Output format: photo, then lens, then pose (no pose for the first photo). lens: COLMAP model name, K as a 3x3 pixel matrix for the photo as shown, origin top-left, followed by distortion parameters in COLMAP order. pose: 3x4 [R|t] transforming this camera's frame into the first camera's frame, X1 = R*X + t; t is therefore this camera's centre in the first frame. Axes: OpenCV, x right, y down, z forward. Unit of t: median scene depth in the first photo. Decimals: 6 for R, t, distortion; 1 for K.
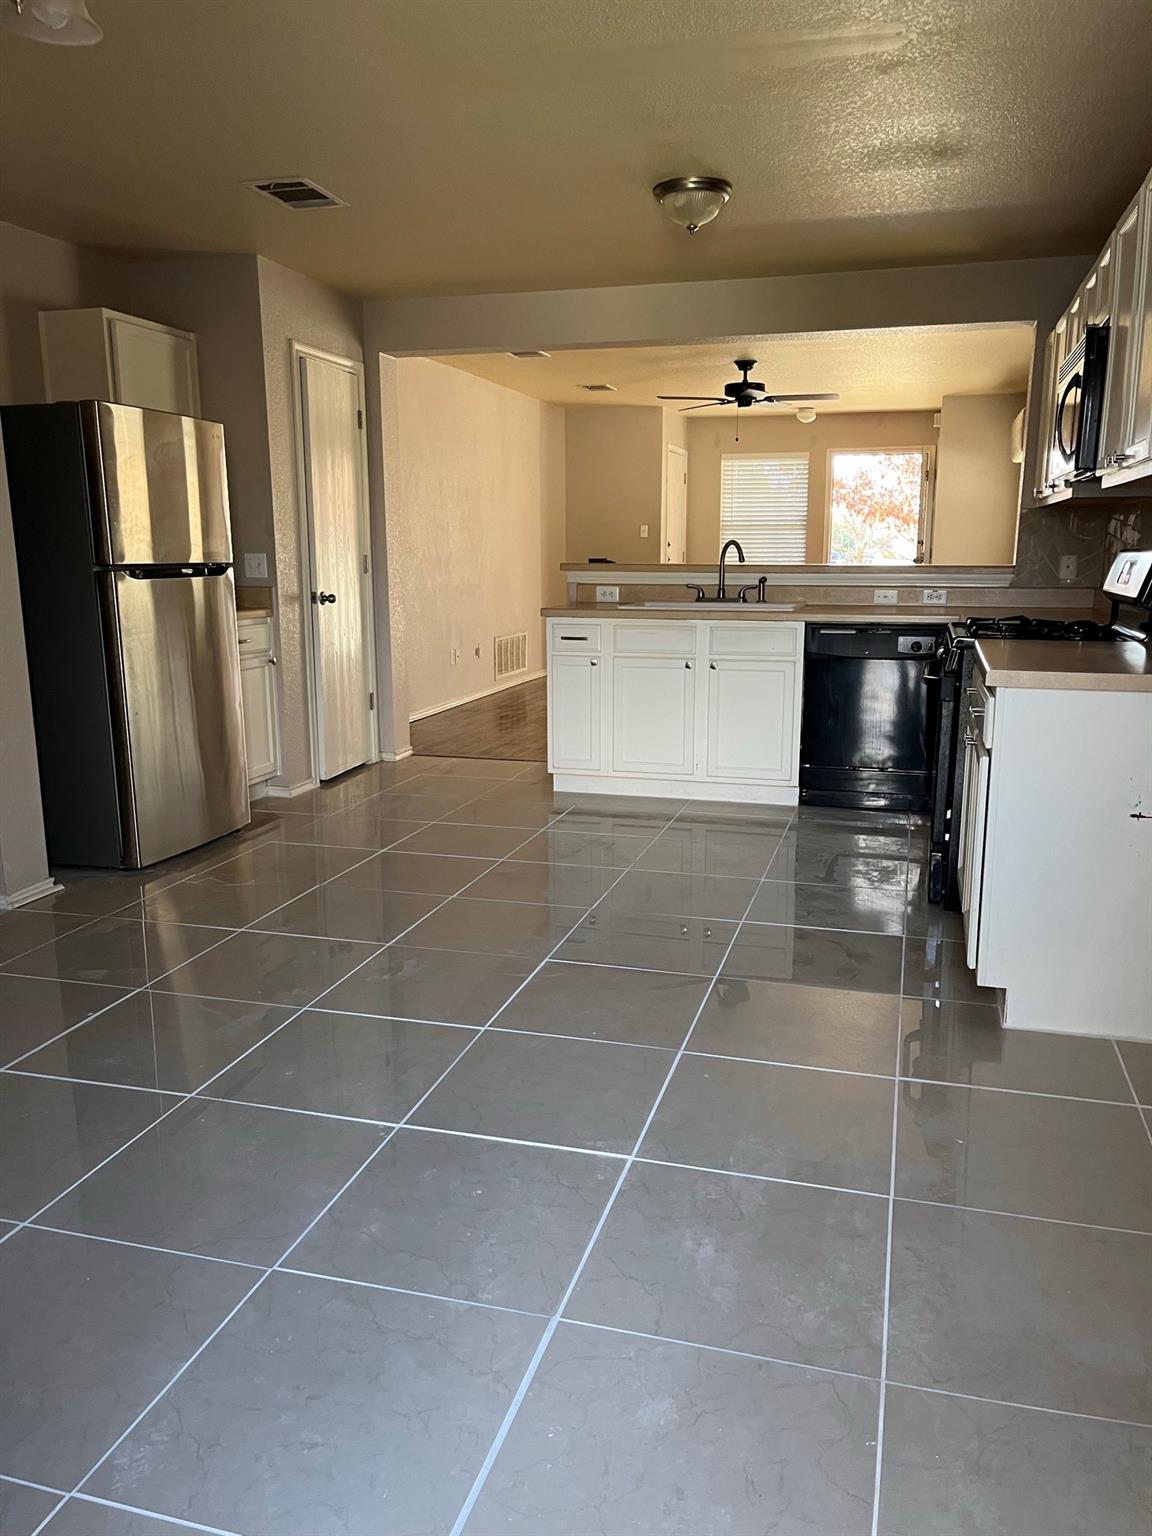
lens RADIAL K [[1165.9, 0, 588.7], [0, 1165.9, 775.7], [0, 0, 1]] dist [0.060464, -0.068341]
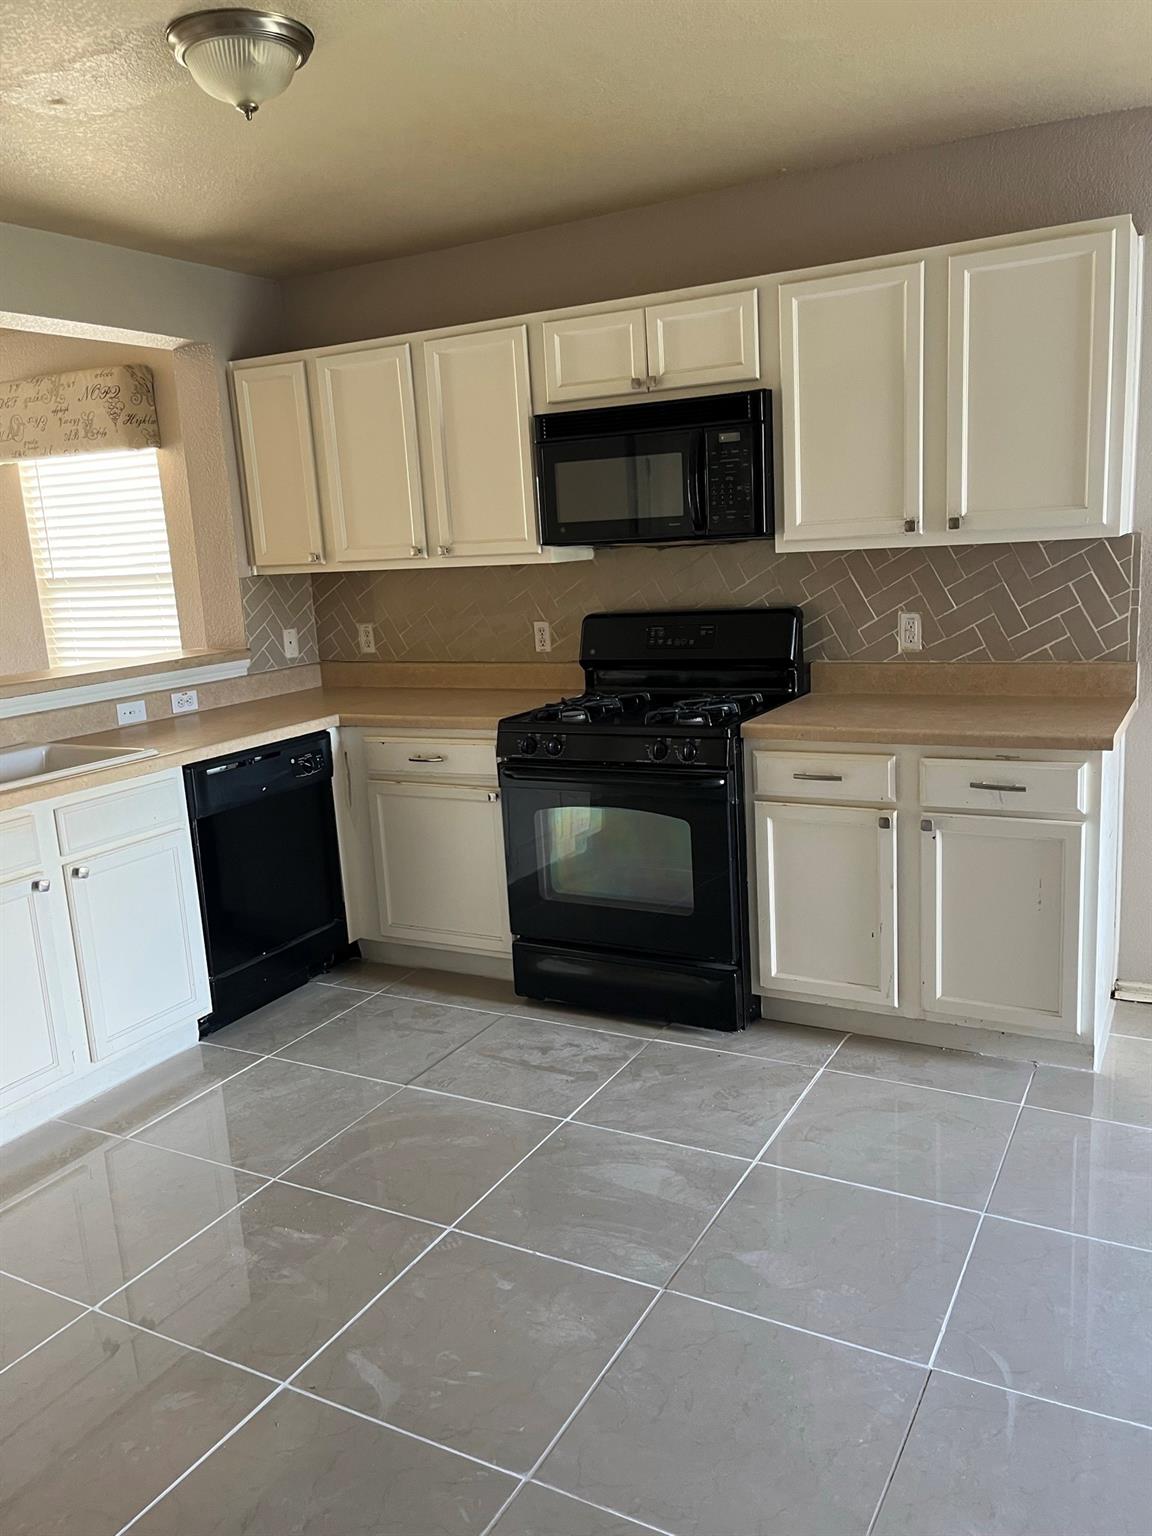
lens RADIAL K [[1165.9, 0, 588.9], [0, 1165.9, 769.8], [0, 0, 1]] dist [0.060464, -0.068341]
pose [[0.222600, -0.207221, 0.952633, -0.348776], [0.246714, 0.957316, 0.150591, -0.157804], [-0.943176, 0.201507, 0.264223, 0.571214]]
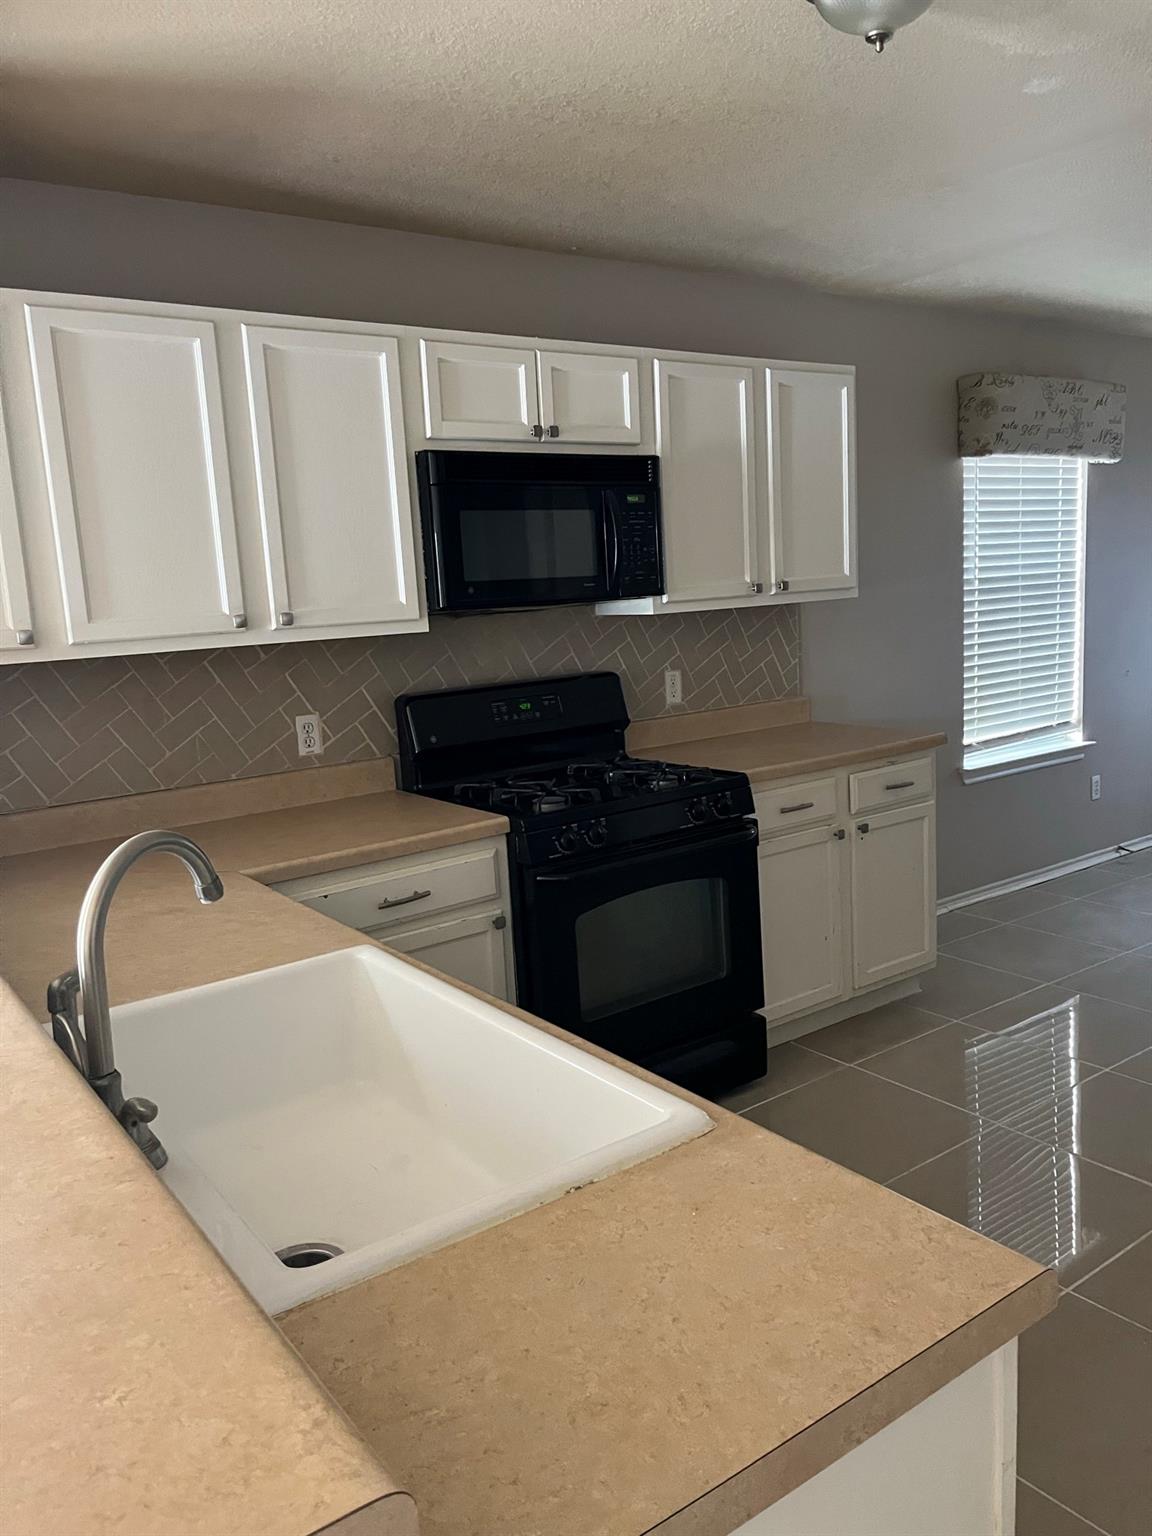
lens RADIAL K [[1165.9, 0, 584.8], [0, 1165.9, 769.0], [0, 0, 1]] dist [0.060464, -0.068341]
pose [[-0.782809, -0.054686, 0.619855, -0.090019], [0.176689, 0.935596, 0.305681, -0.268679], [-0.596650, 0.348812, -0.722730, 1.113301]]
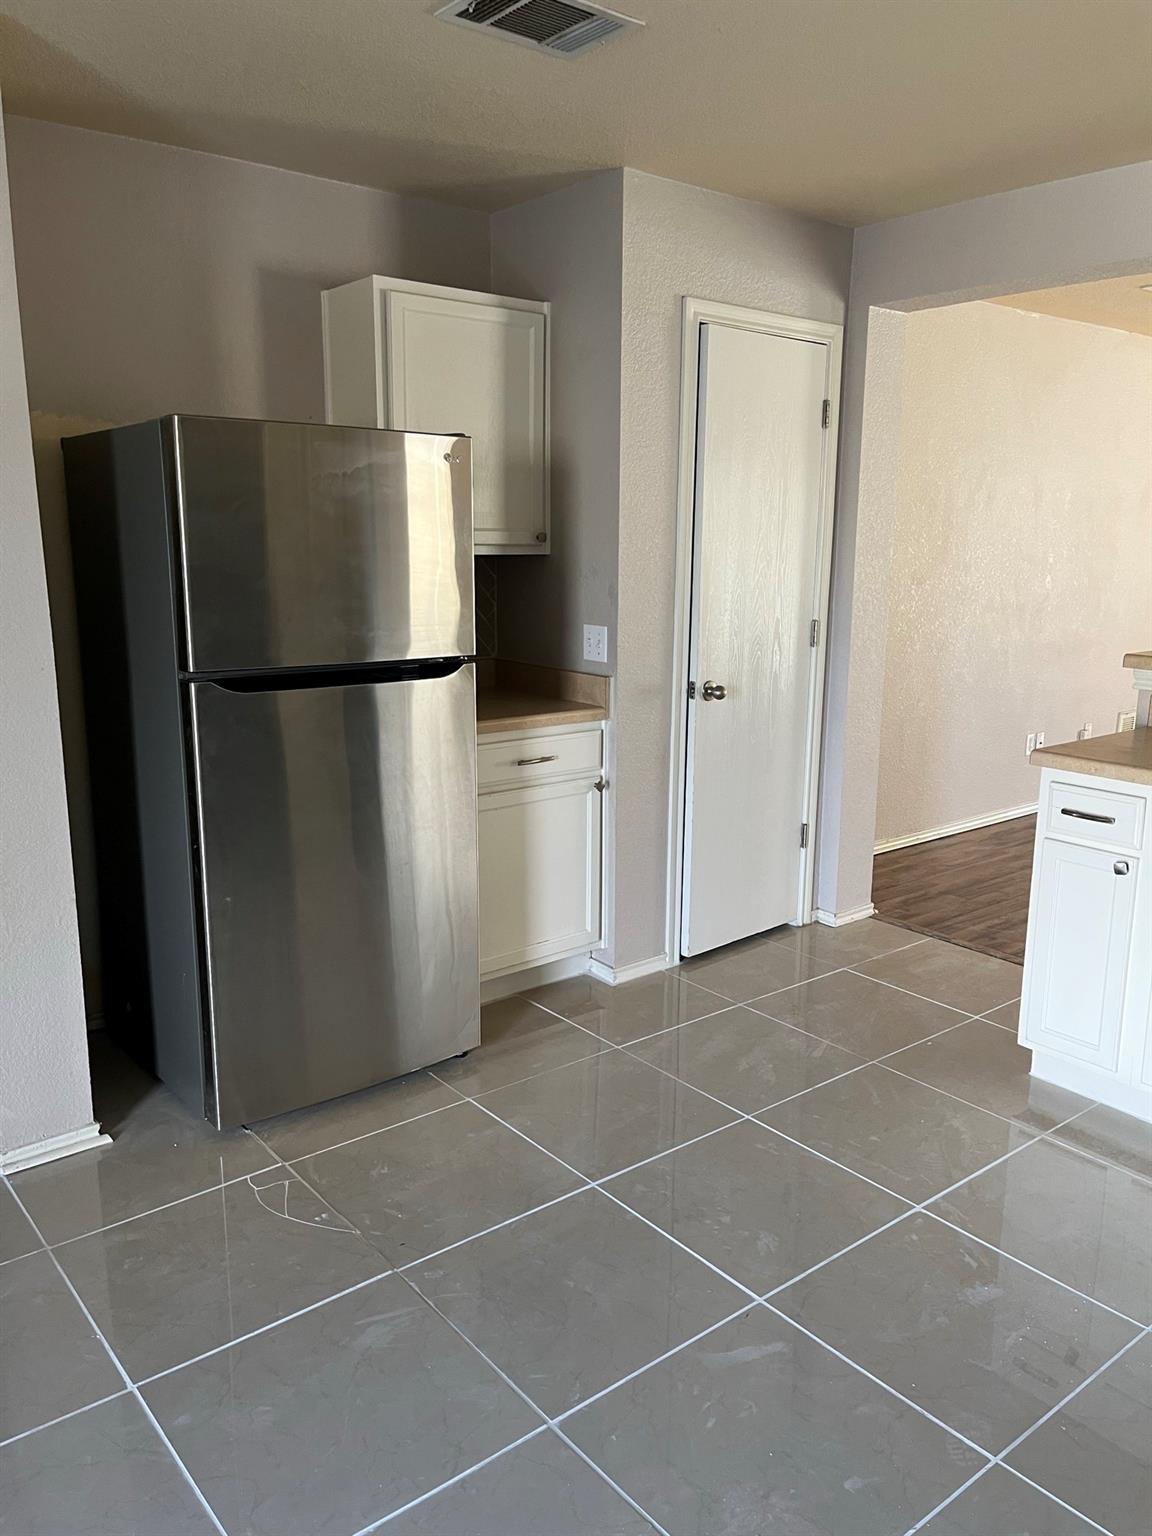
lens RADIAL K [[1165.9, 0, 590.2], [0, 1165.9, 777.0], [0, 0, 1]] dist [0.060464, -0.068341]
pose [[0.817920, 0.128491, -0.560800, 0.095741], [-0.122143, 0.991303, 0.048984, -0.130438], [0.562217, 0.028432, 0.826501, 0.429847]]
